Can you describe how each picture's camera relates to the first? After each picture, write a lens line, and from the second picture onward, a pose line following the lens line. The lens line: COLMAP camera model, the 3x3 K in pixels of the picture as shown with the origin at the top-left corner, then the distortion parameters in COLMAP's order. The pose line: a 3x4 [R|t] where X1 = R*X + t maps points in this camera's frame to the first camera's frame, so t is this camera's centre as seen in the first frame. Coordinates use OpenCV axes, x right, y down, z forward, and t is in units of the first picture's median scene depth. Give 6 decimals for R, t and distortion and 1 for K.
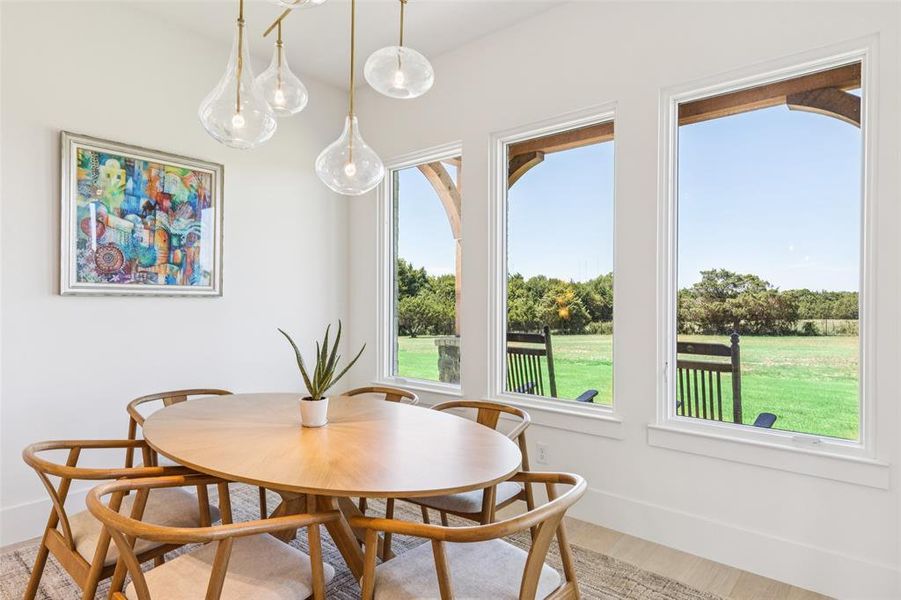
lens RADIAL K [[507.7, 0, 450.5], [0, 507.7, 300.0], [0, 0, 1]] dist [0.003036, -0.000008]
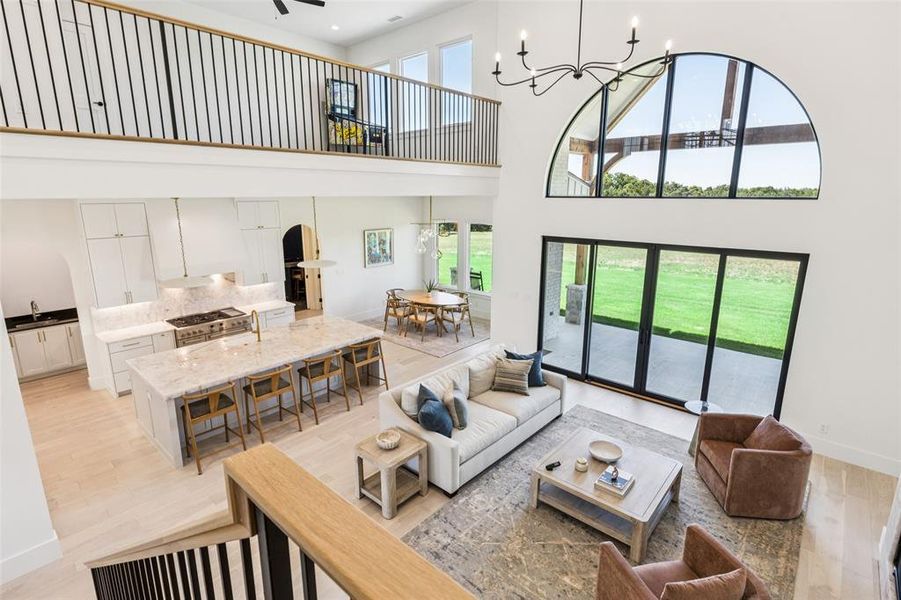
lens RADIAL K [[444.1, 0, 450.2], [0, 444.1, 289.3], [0, 0, 1]] dist [-0.002689, -0.000665]
pose [[0.999816, 0.003325, -0.018869, 0.026876], [0.000748, 0.977302, 0.211852, -0.457820], [0.019145, -0.211827, 0.977120, -1.984660]]
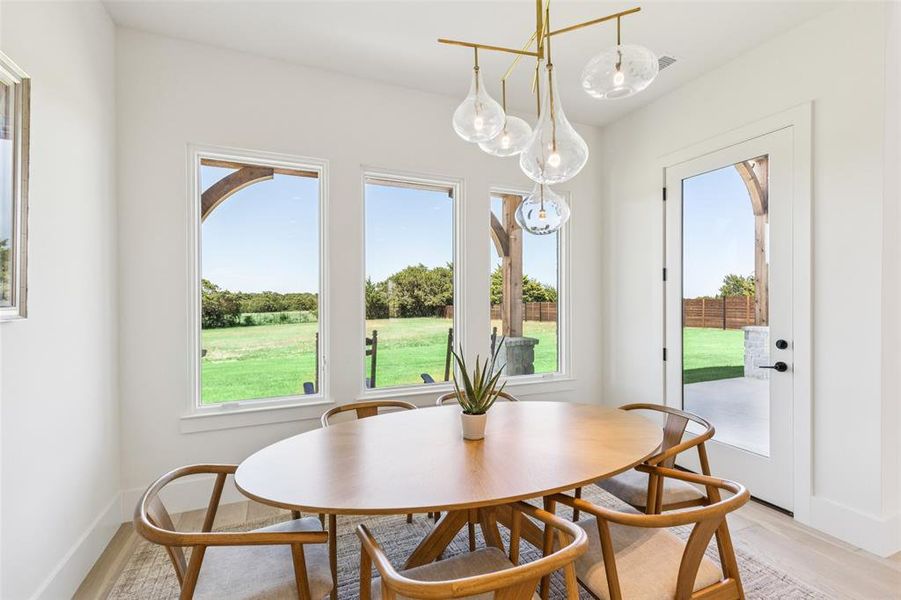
lens RADIAL K [[412.2, 0, 450.5], [0, 412.2, 300.0], [0, 0, 1]] dist [0.000060, -0.000109]
pose [[0.441117, -0.004178, 0.897440, -0.571253], [0.001935, 0.999991, 0.003704, -0.024925], [-0.897448, 0.000103, 0.441121, 0.354906]]
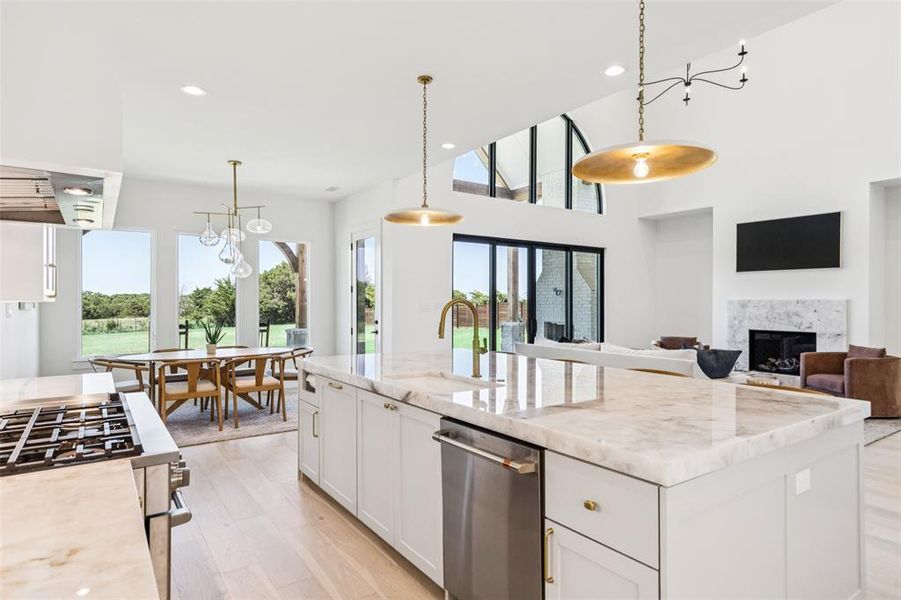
lens RADIAL K [[507.7, 0, 450.5], [0, 507.7, 300.0], [0, 0, 1]] dist [0.003036, -0.000008]
pose [[0.248761, 0.002678, 0.968561, -1.453498], [-0.000025, 0.999996, -0.002759, -0.026529], [-0.968565, 0.000662, 0.248760, -0.548407]]
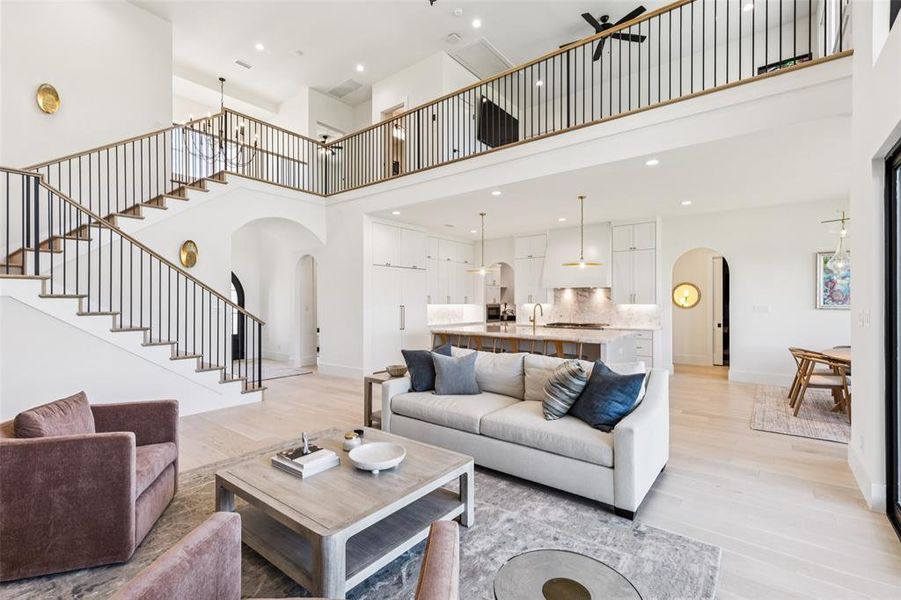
lens RADIAL K [[407.7, 0, 452.0], [0, 407.7, 298.6], [0, 0, 1]] dist [0.007749, 0.000151]
pose [[0.043402, -0.005370, -0.999043, 1.059106], [0.000245, 0.999986, -0.005364, -0.041483], [0.999058, -0.000012, 0.043403, -0.845248]]
